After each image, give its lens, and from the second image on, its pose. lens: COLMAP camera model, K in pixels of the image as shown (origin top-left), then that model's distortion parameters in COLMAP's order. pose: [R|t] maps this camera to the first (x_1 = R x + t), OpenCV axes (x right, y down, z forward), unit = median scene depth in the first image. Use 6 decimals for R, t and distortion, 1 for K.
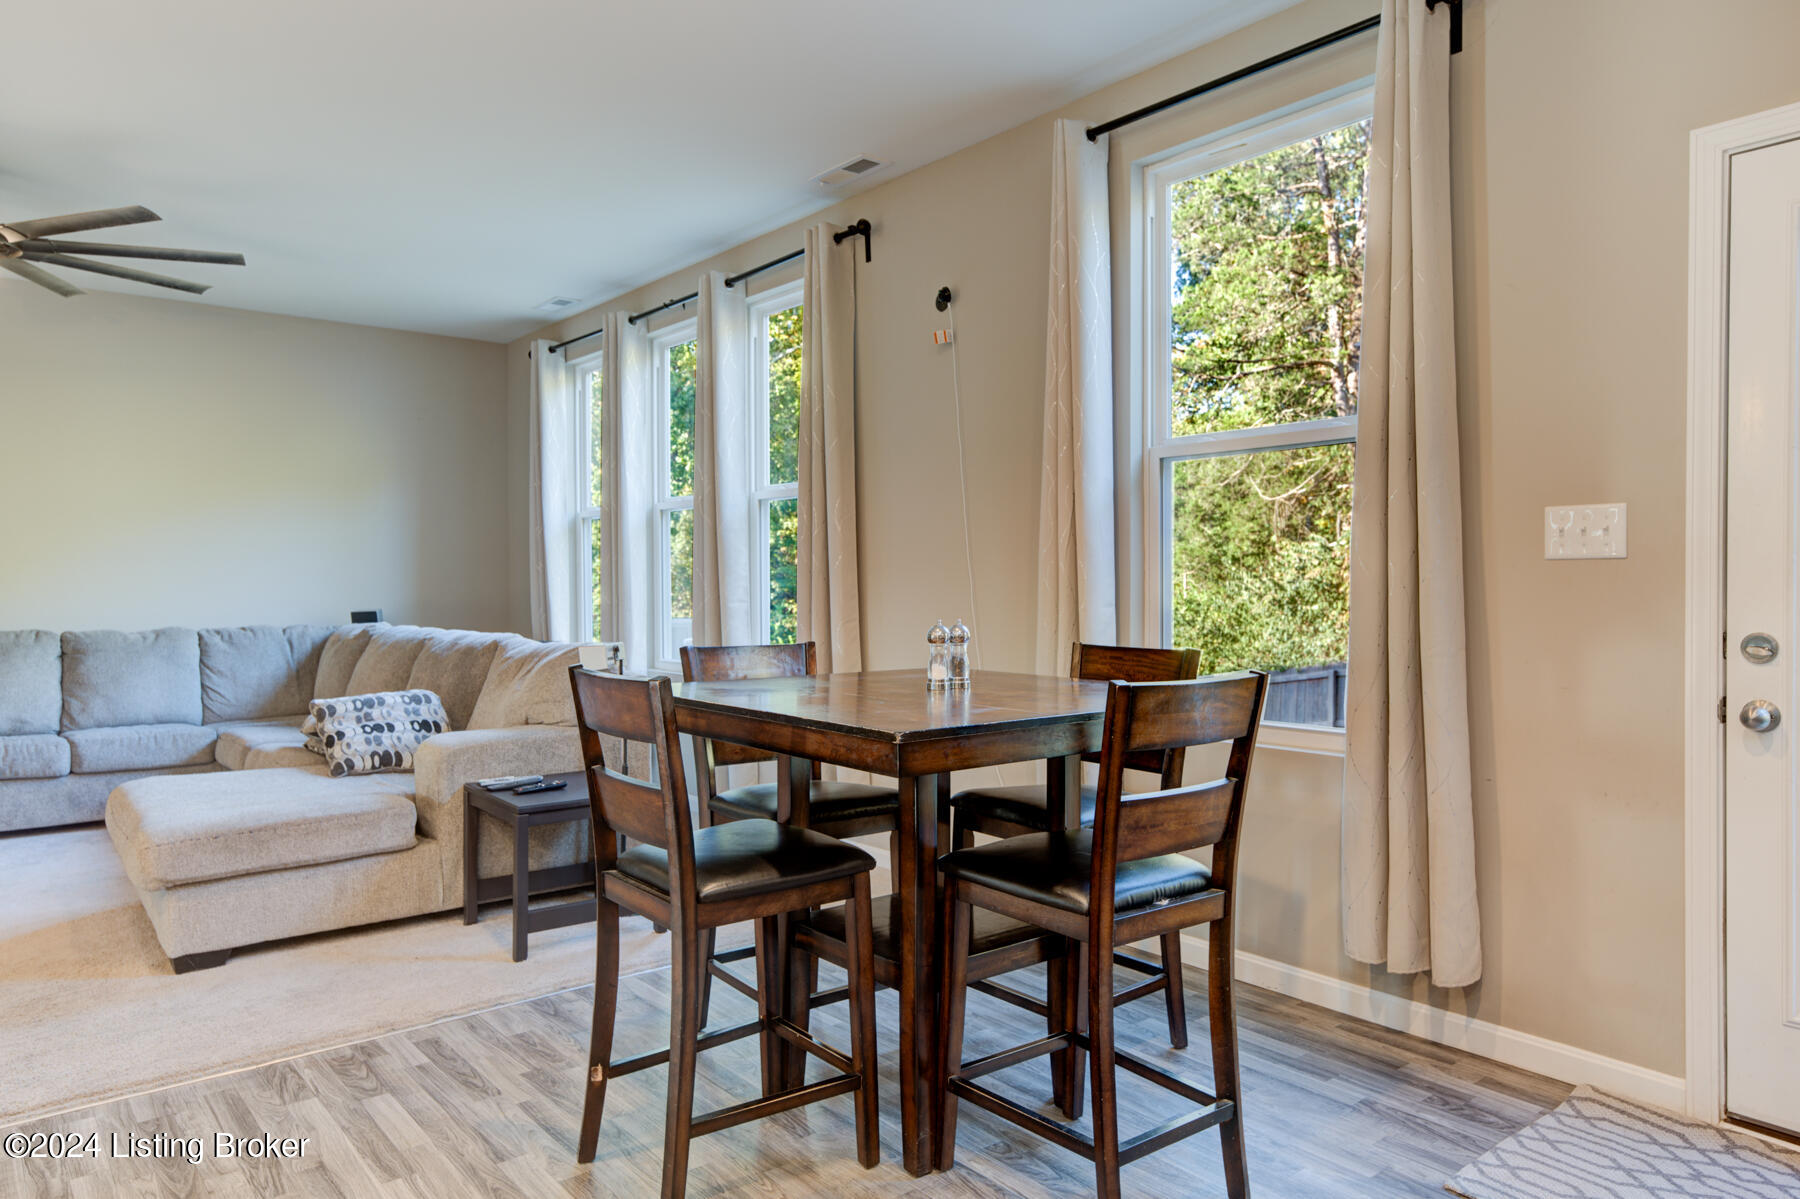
lens RADIAL K [[1160.9, 0, 896.9], [0, 1160.9, 598.4], [0, 0, 1]] dist [0.001587, 0.011215]
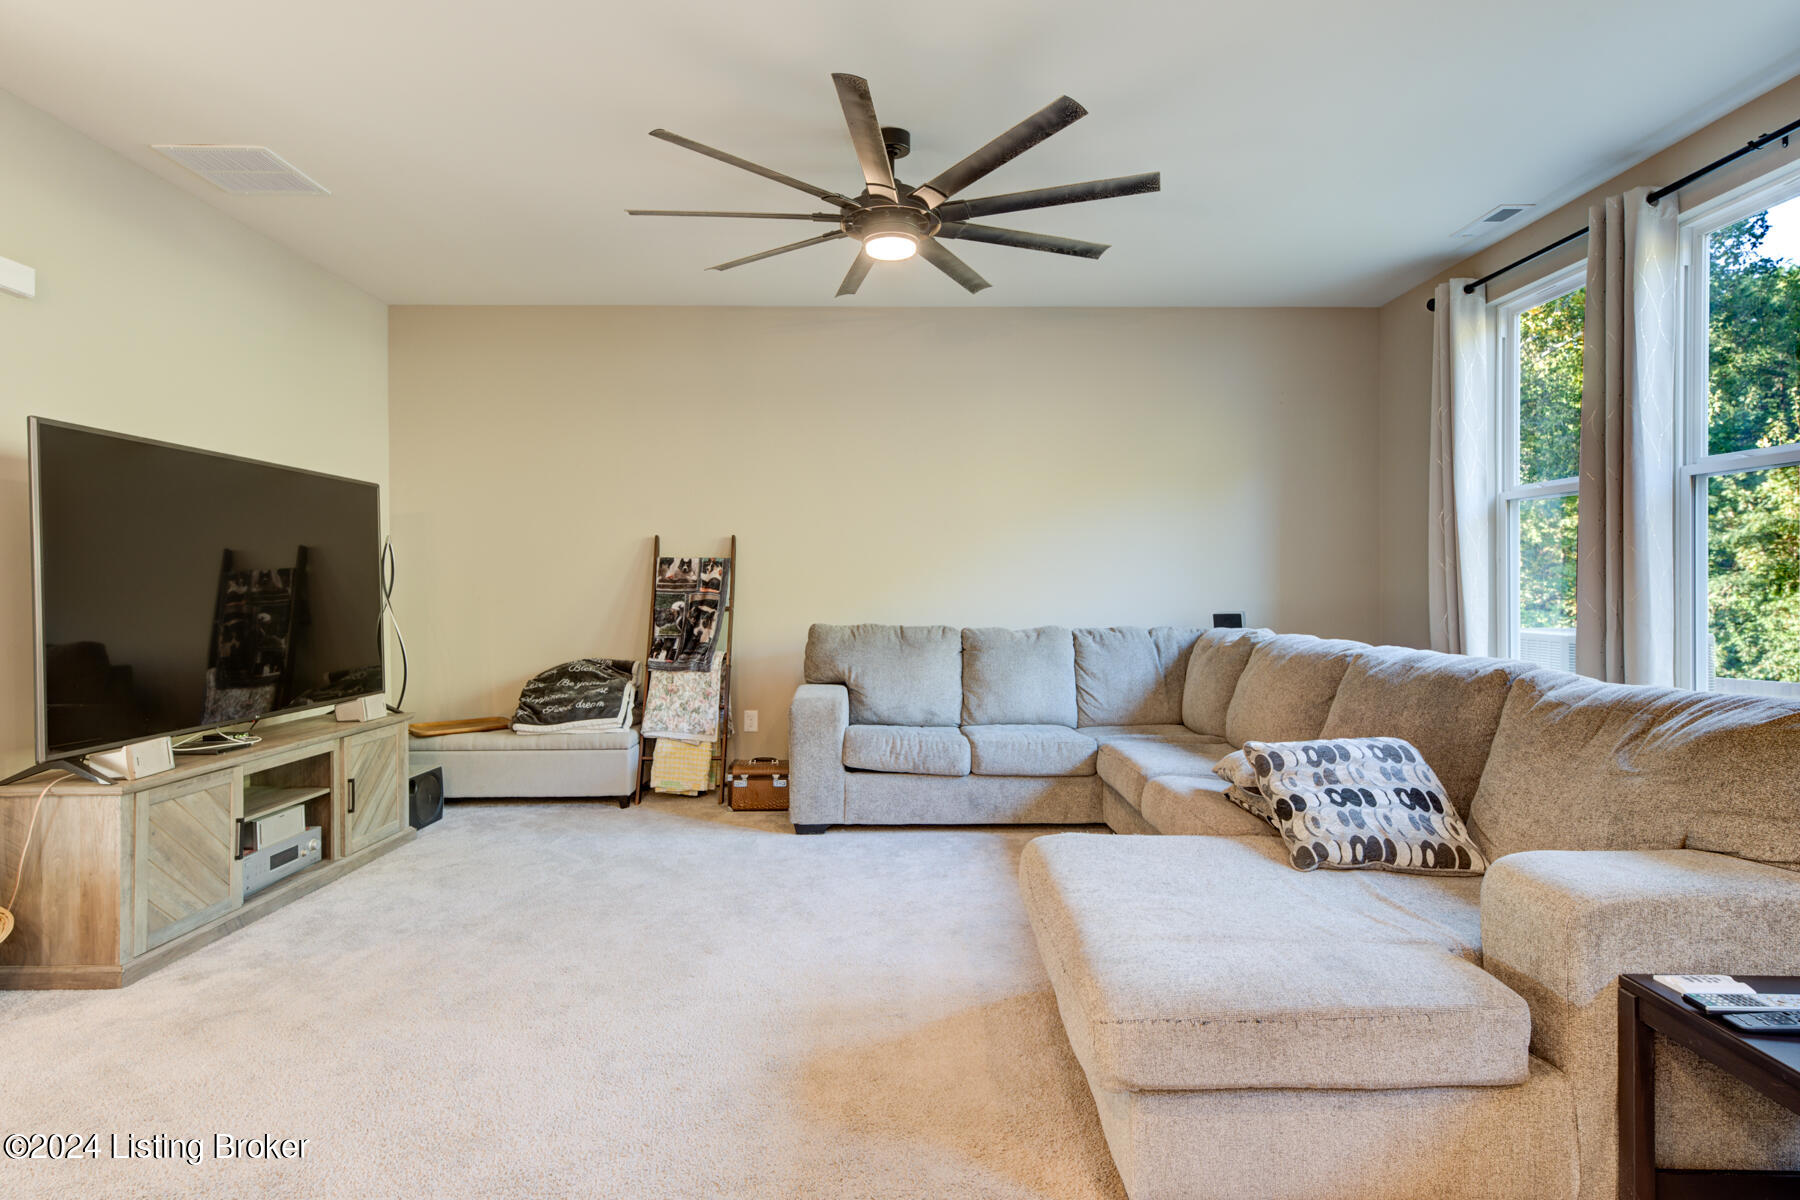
lens RADIAL K [[913.9, 0, 907.8], [0, 913.9, 596.8], [0, 0, 1]] dist [0.003264, 0.002635]
pose [[0.786610, 0.012417, -0.617325, -0.263951], [-0.010782, 0.999922, 0.006373, -0.005213], [0.617356, 0.001643, 0.786682, 0.343044]]
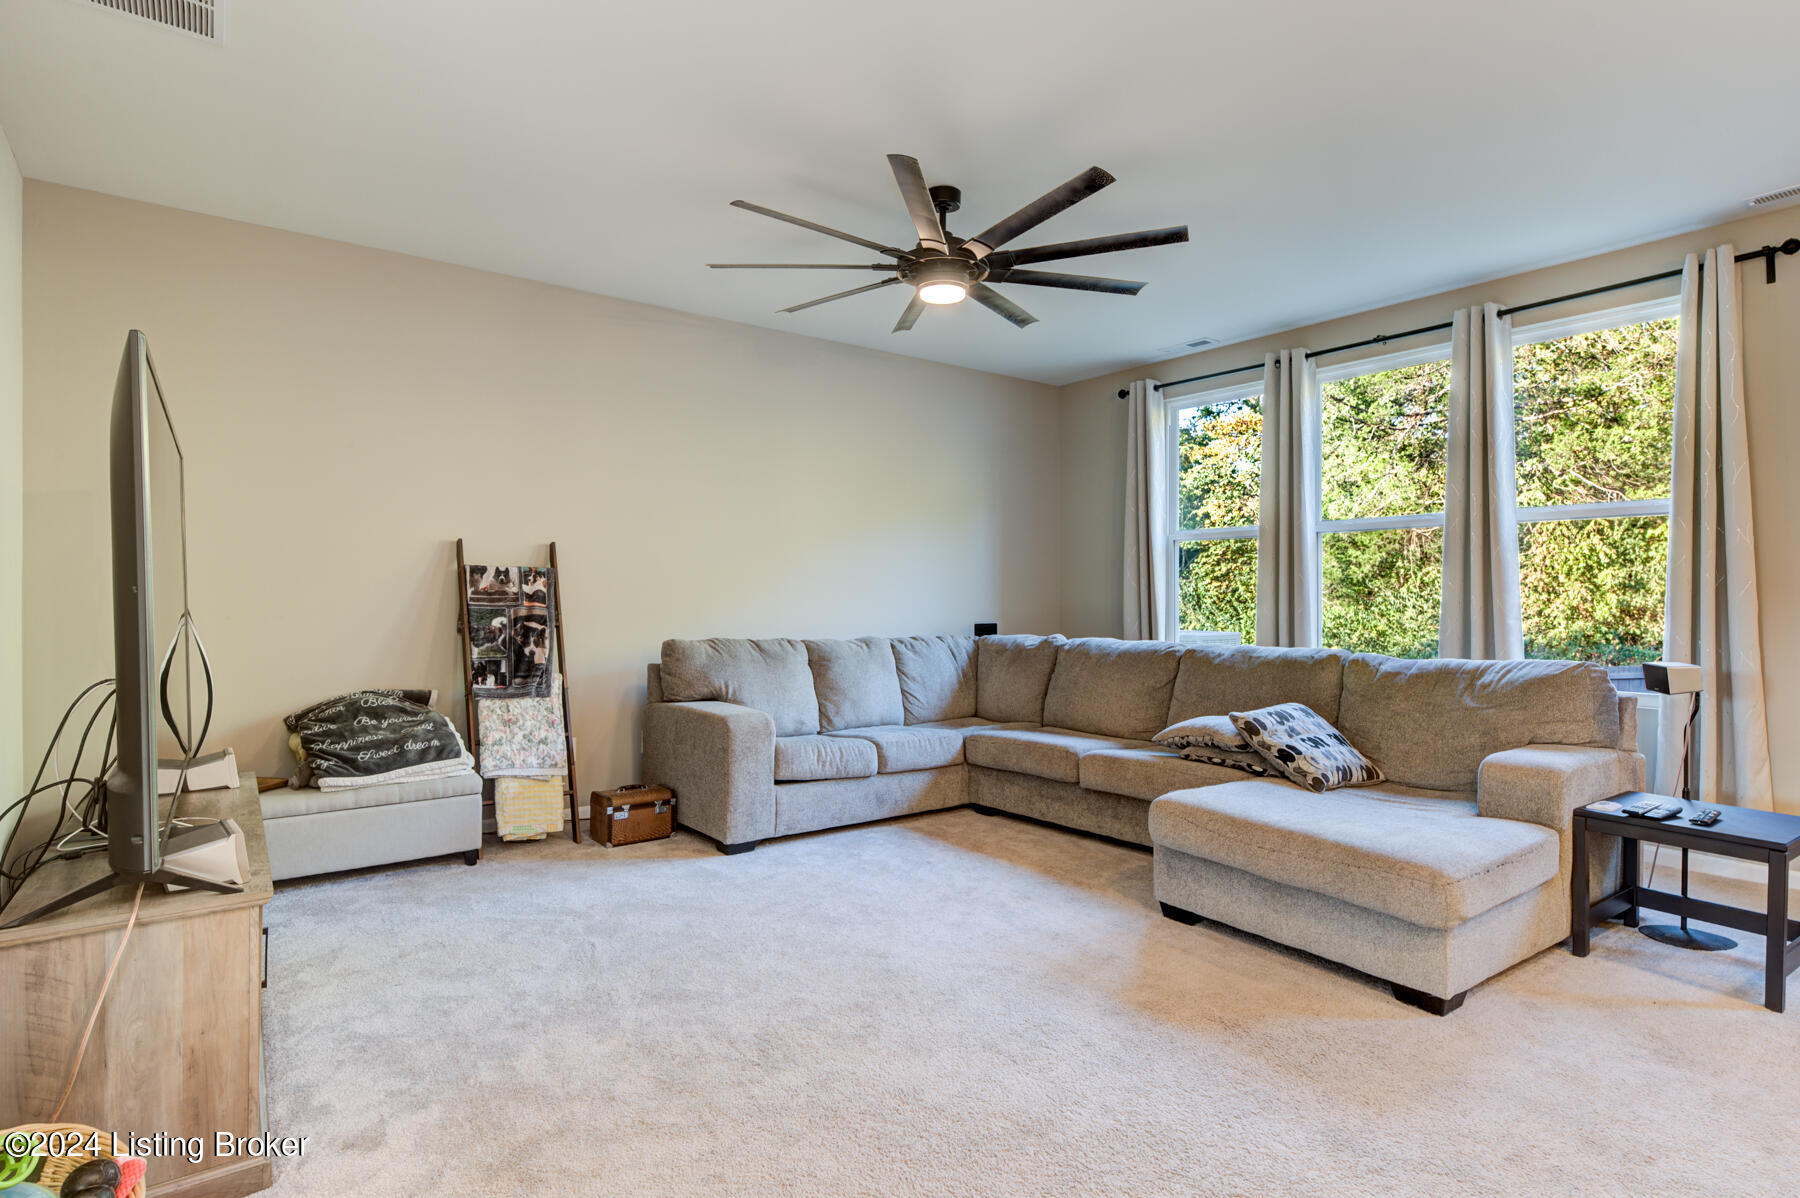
lens RADIAL K [[913.9, 0, 886.2], [0, 913.9, 604.6], [0, 0, 1]] dist [0.003264, 0.002635]
pose [[0.998913, 0.007403, -0.046027, -0.645493], [-0.007736, 0.999945, -0.007063, -0.000035], [0.045972, 0.007411, 0.998915, 0.150444]]
